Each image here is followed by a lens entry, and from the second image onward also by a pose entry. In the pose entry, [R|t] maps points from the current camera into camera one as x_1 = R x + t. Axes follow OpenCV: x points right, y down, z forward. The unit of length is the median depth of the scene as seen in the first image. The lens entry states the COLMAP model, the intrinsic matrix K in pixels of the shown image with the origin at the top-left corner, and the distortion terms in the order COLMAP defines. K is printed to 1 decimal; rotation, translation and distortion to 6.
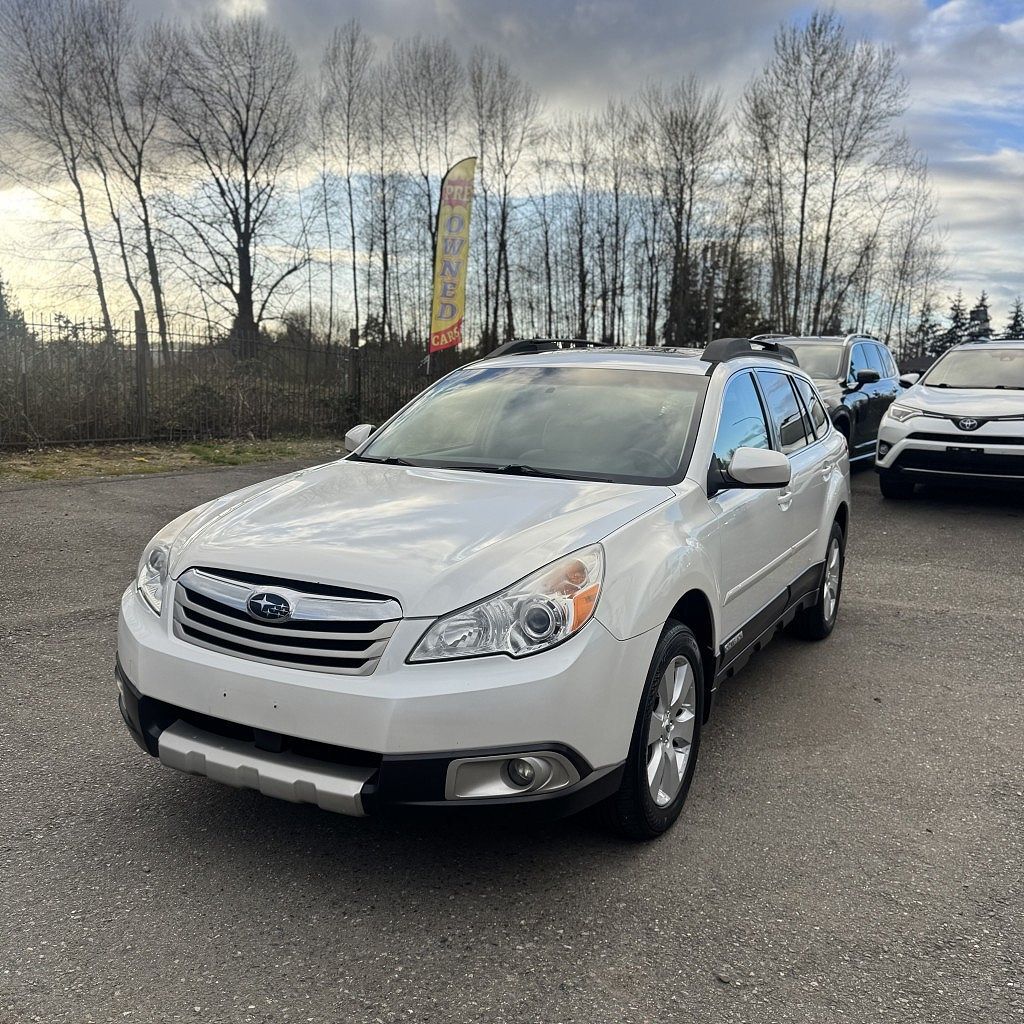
lens RADIAL K [[914.3, 0, 519.2], [0, 914.3, 499.9], [0, 0, 1]] dist [0.005951, 0.003529]
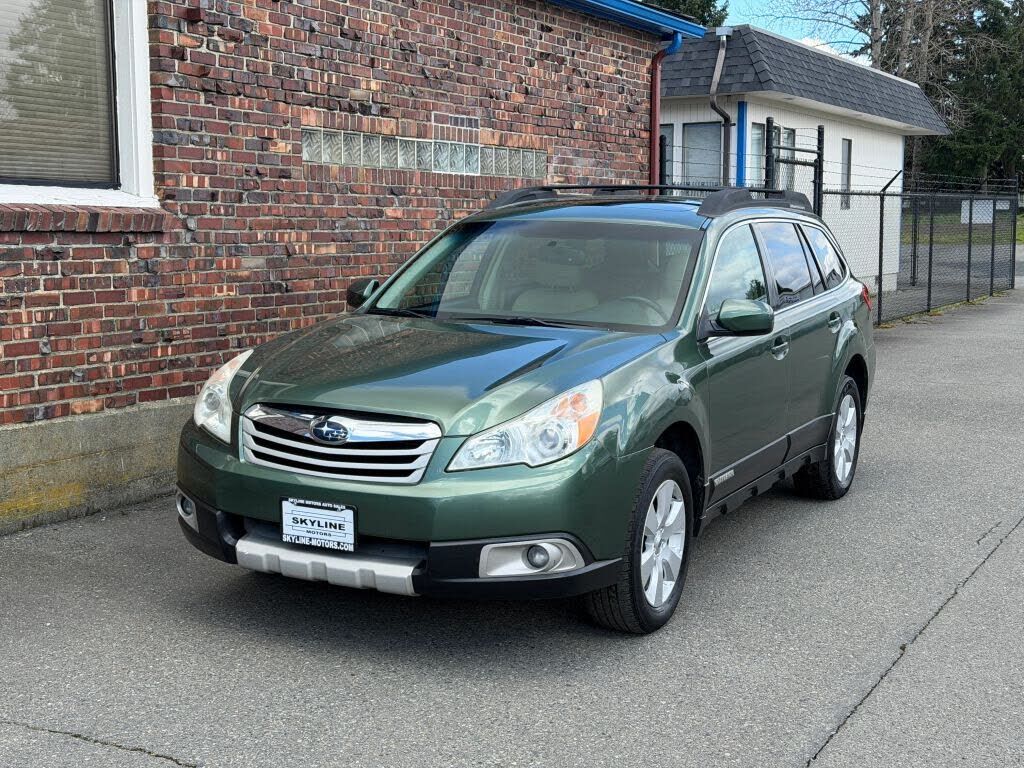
lens RADIAL K [[1345.4, 0, 512.0], [0, 1345.4, 384.0], [0, 0, 1]] dist [-0.292642, -0.002796]
pose [[0.999765, -0.015989, 0.014612, -0.053847], [0.015949, 0.999869, 0.002858, 0.050464], [-0.014656, -0.002625, 0.999889, -0.801207]]
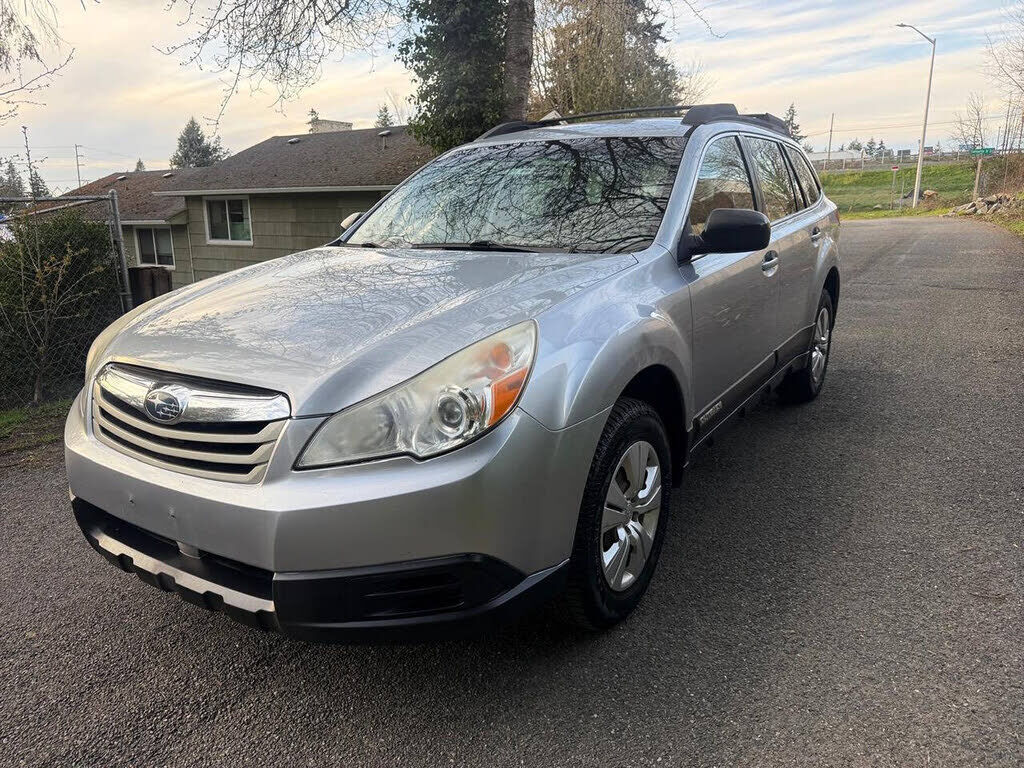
lens RADIAL K [[676.5, 0, 512.0], [0, 676.5, 384.0], [0, 0, 1]] dist [-0.002948, -0.001394]
pose [[0.993337, -0.035803, -0.109545, 0.143973], [0.050784, 0.989242, 0.137187, 0.020672], [0.103455, -0.141836, 0.984469, 0.379129]]
